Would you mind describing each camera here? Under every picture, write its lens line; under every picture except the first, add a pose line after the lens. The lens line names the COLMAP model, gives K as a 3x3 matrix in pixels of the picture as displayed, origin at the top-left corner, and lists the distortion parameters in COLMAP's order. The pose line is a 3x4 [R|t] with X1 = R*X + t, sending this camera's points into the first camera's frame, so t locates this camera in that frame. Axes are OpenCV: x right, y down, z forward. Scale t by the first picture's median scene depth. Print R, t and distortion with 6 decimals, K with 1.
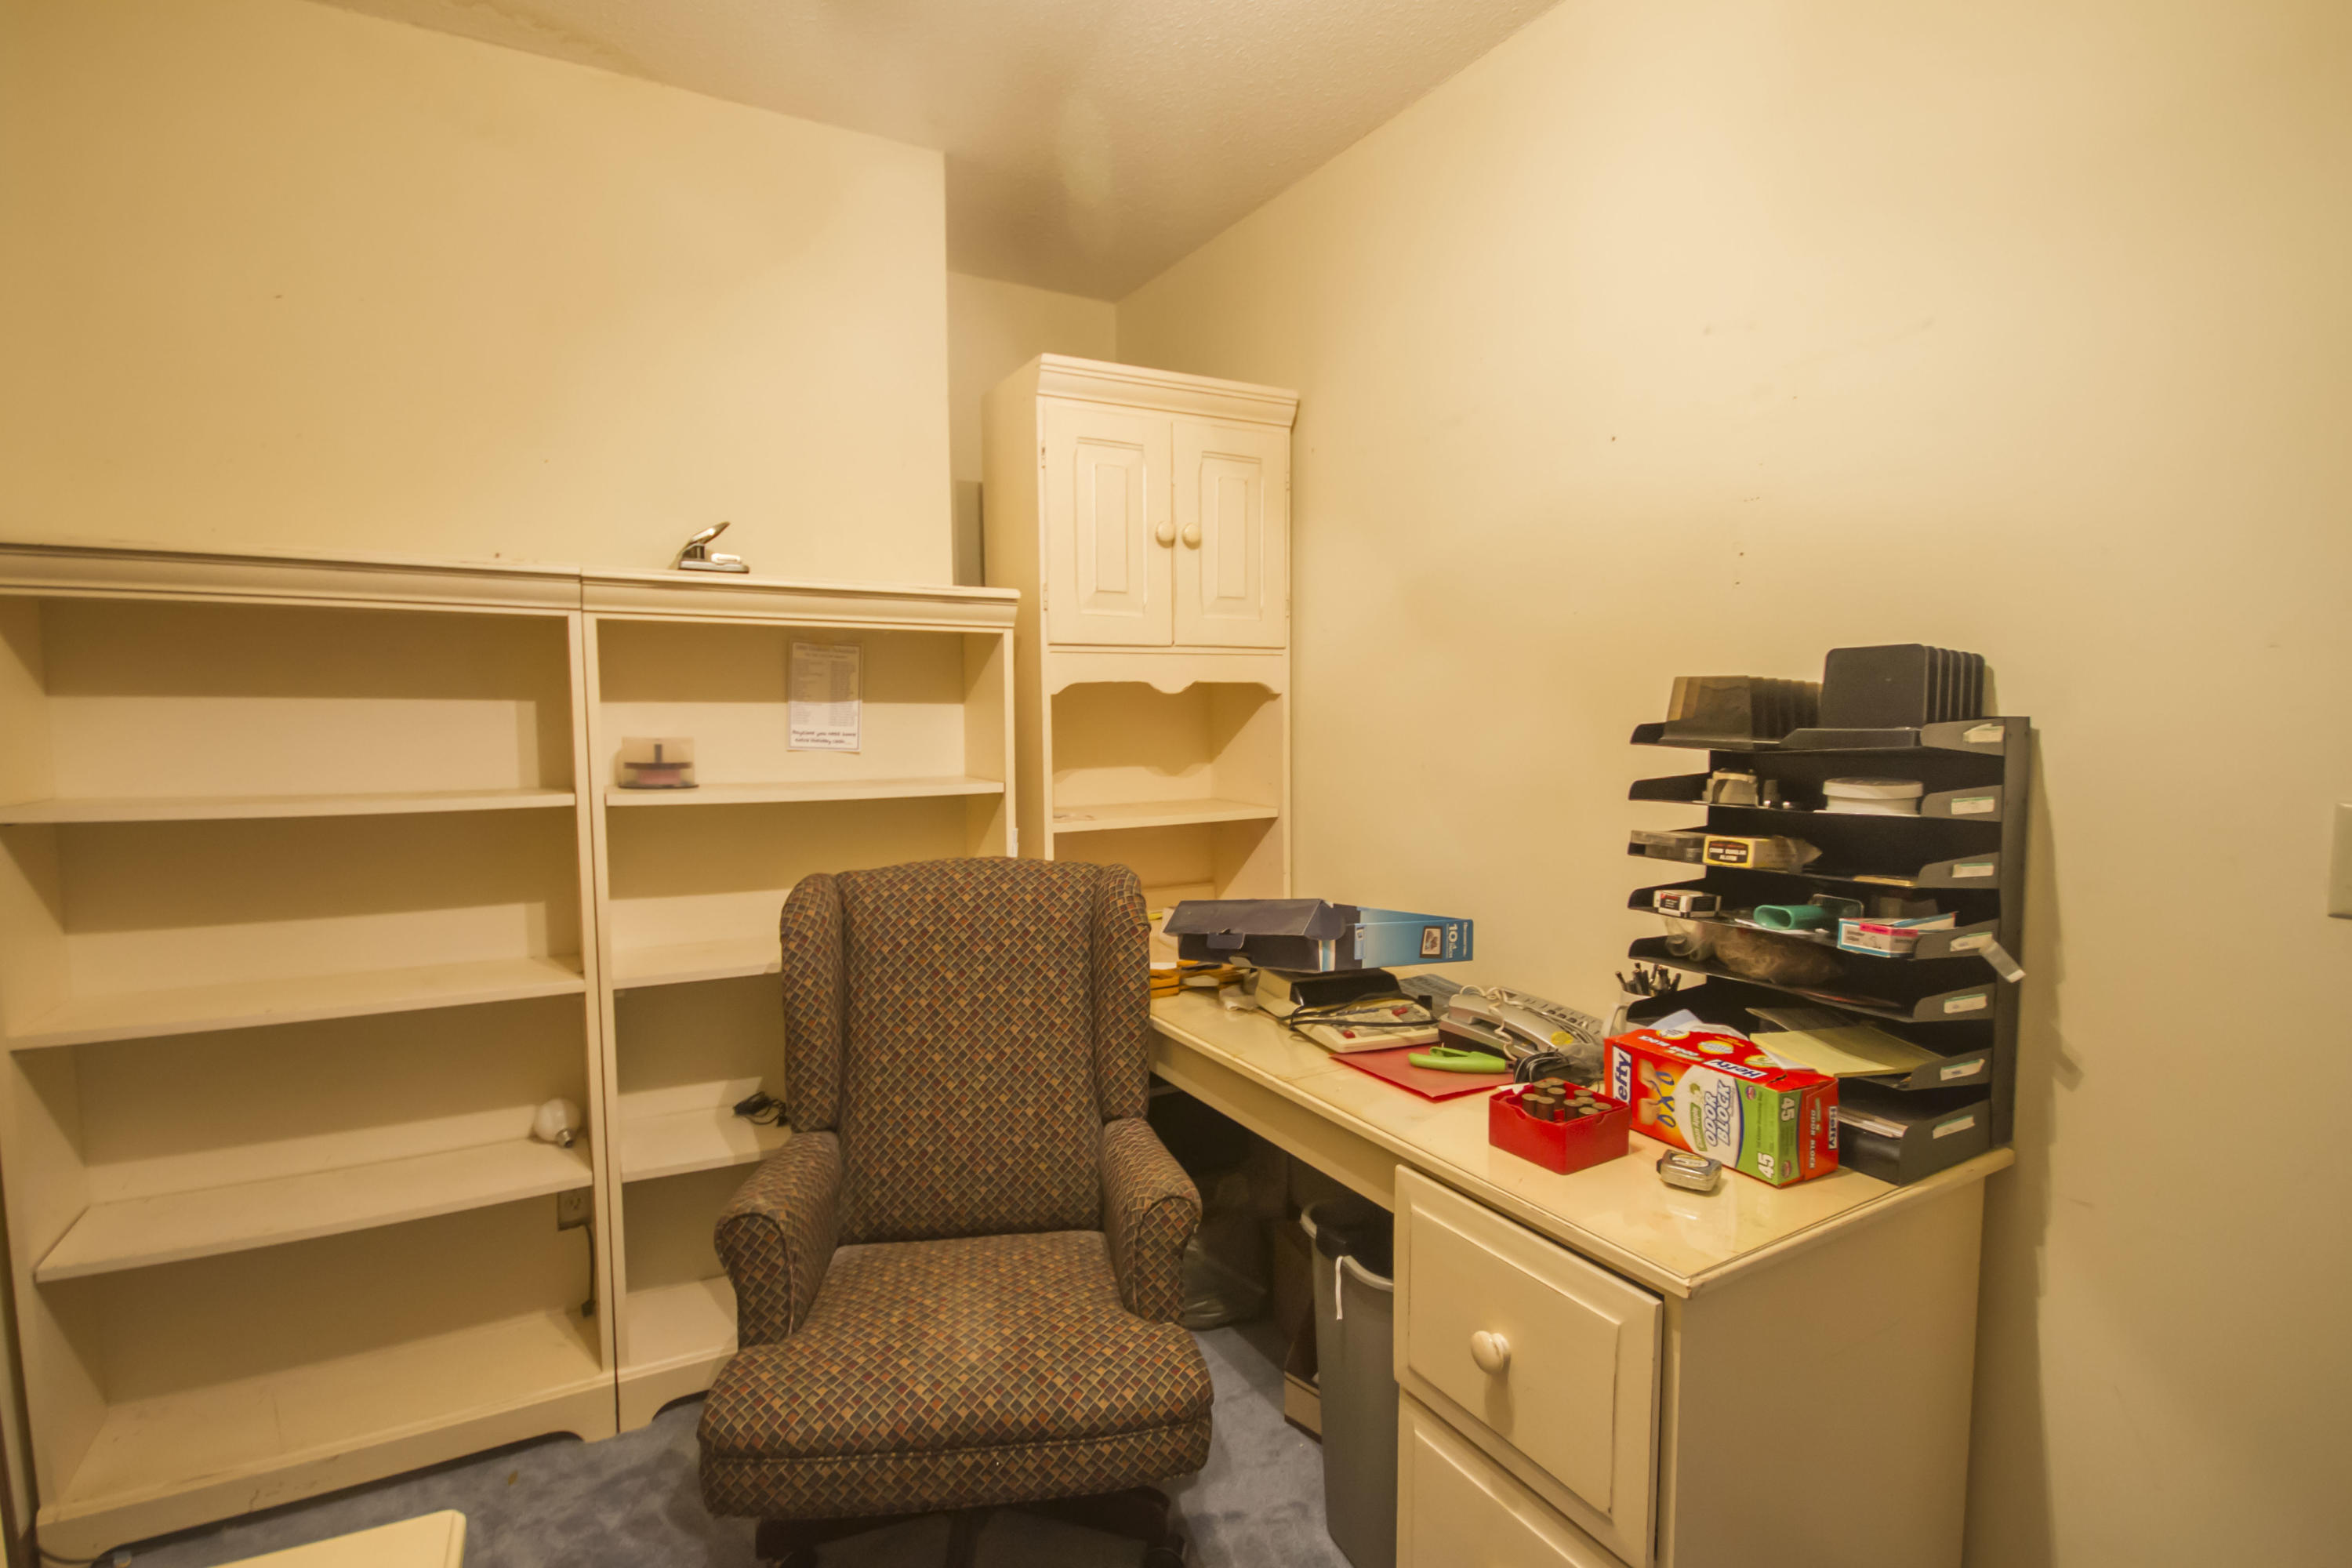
lens RADIAL K [[1134.2, 0, 1171.1], [0, 1134.2, 810.1], [0, 0, 1]] dist [-0.002068, -0.000030]
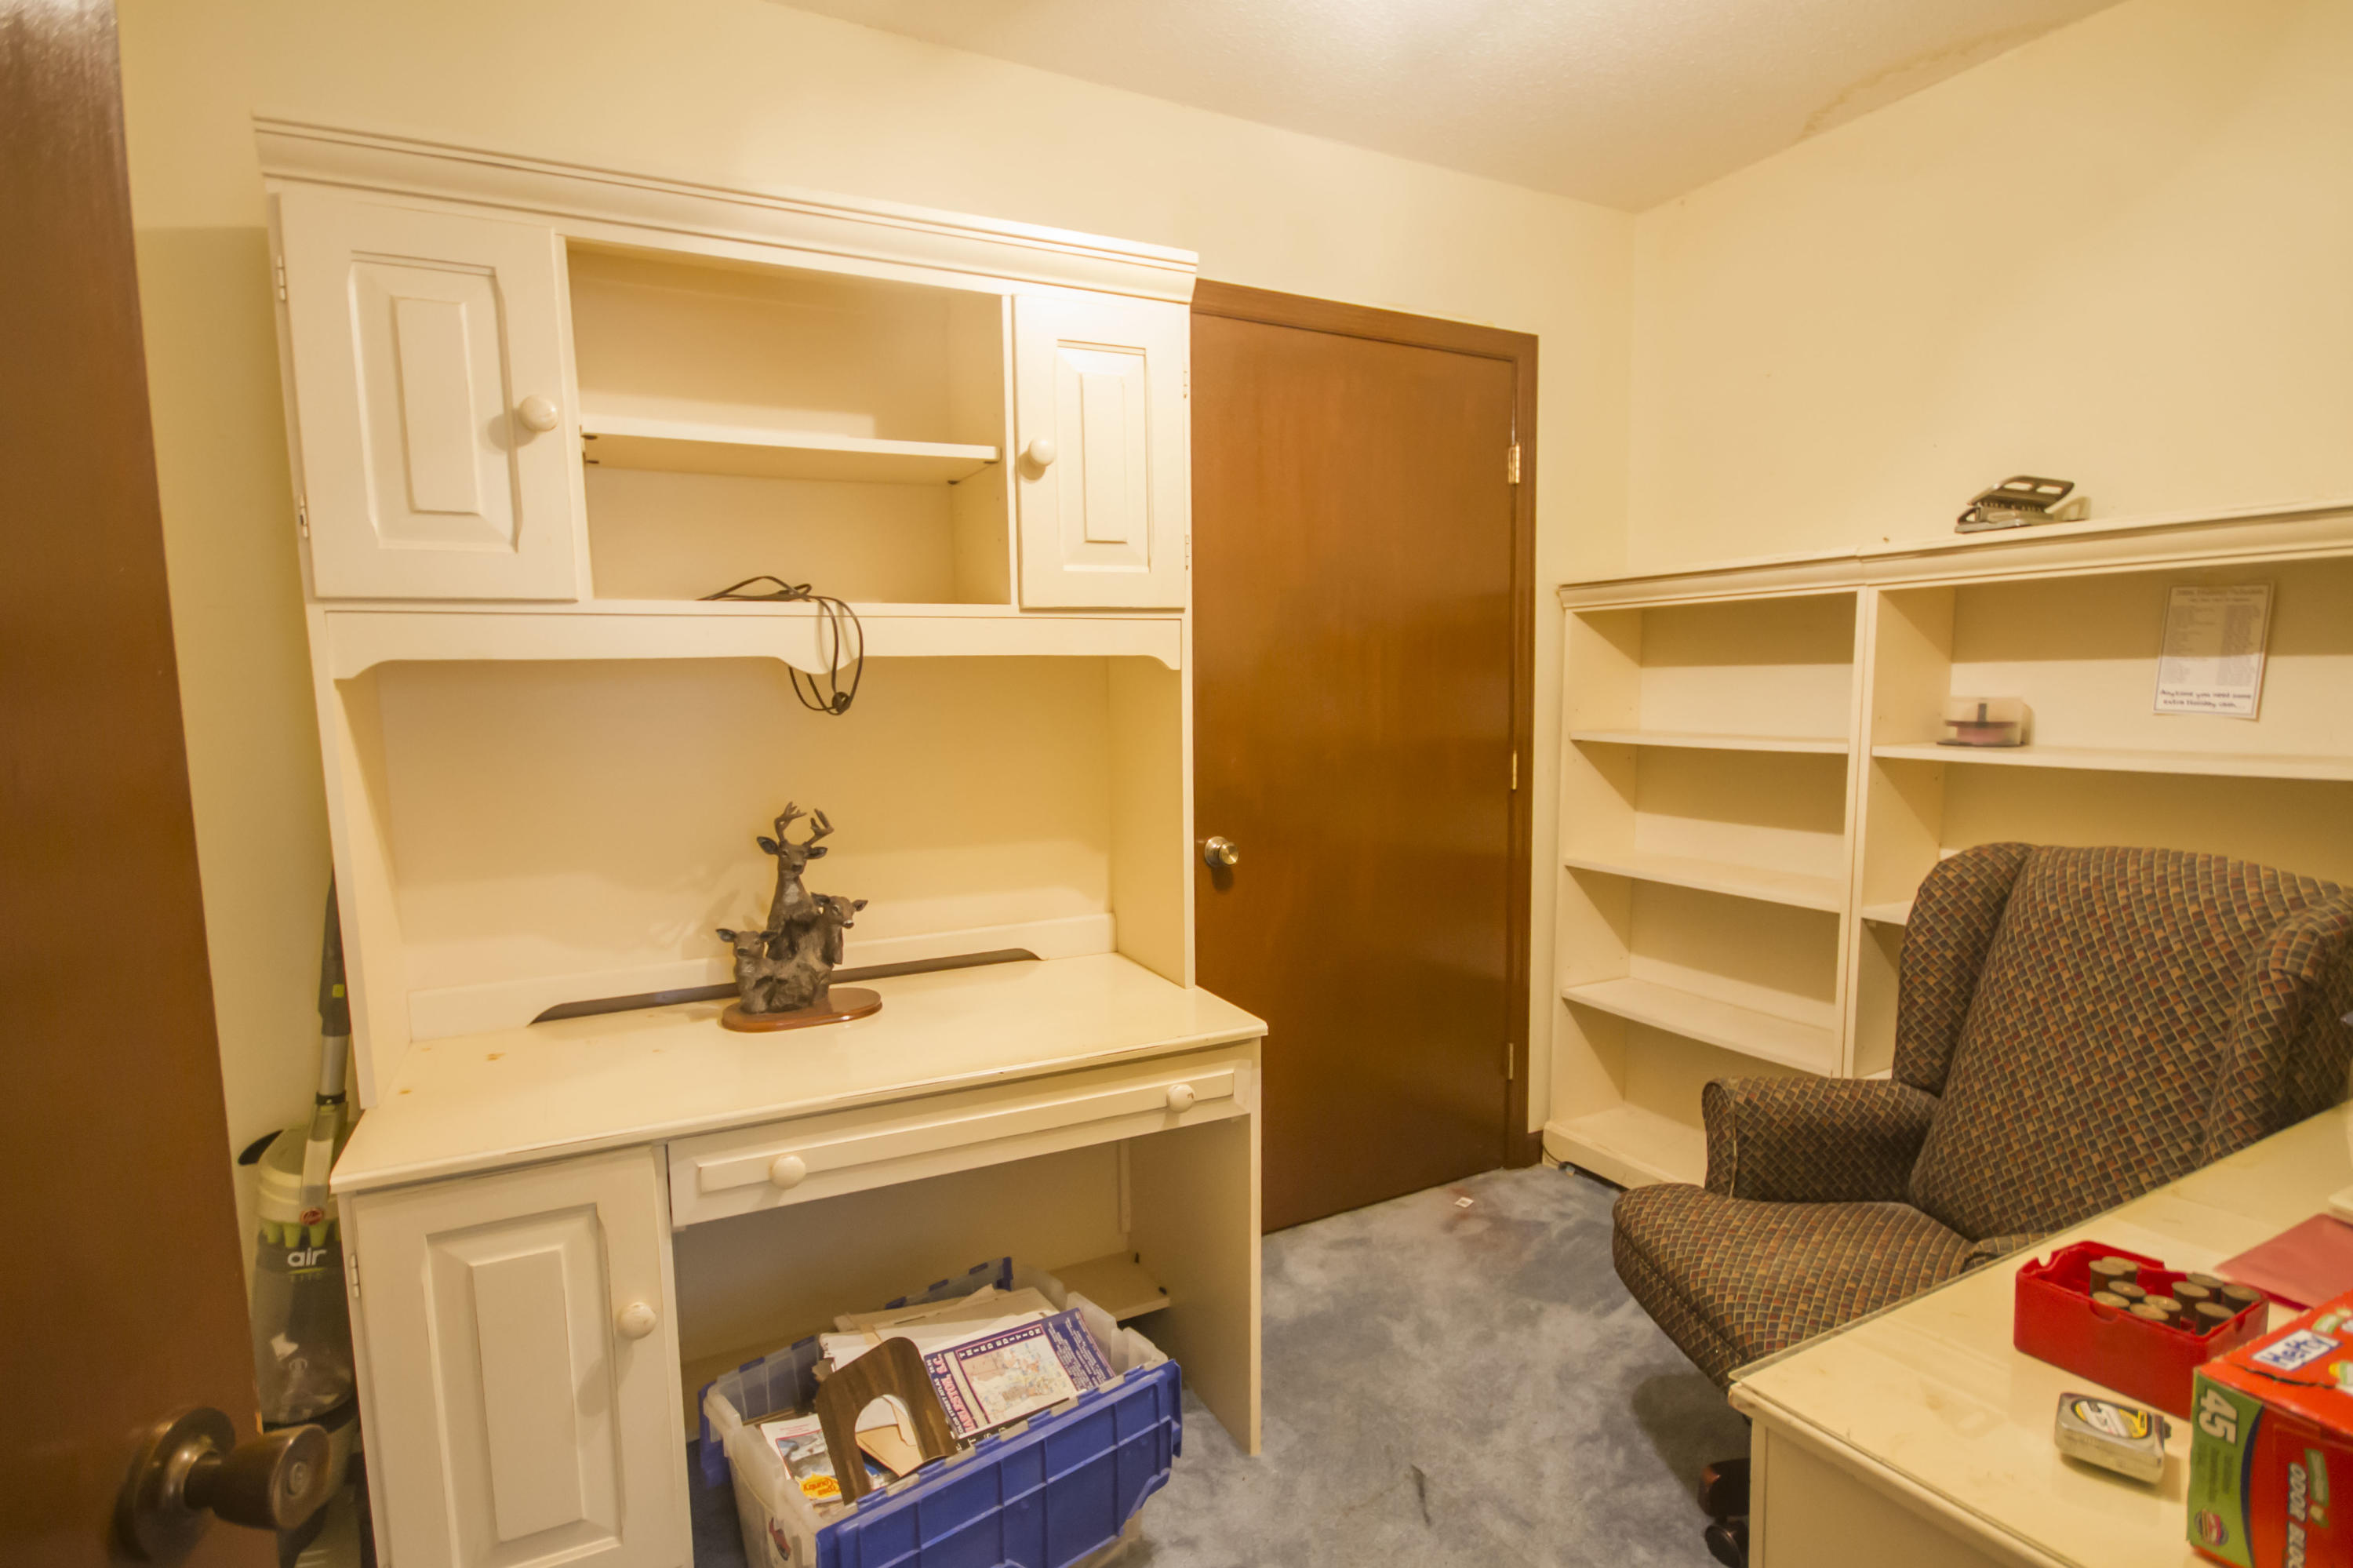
lens RADIAL K [[1134.7, 0, 1171.6], [0, 1134.7, 810.1], [0, 0, 1]] dist [-0.002068, -0.000030]
pose [[-0.012403, 0.107279, -0.994152, 0.661740], [-0.074053, 0.991399, 0.107906, -0.021182], [0.997177, 0.074958, -0.004352, 0.319081]]
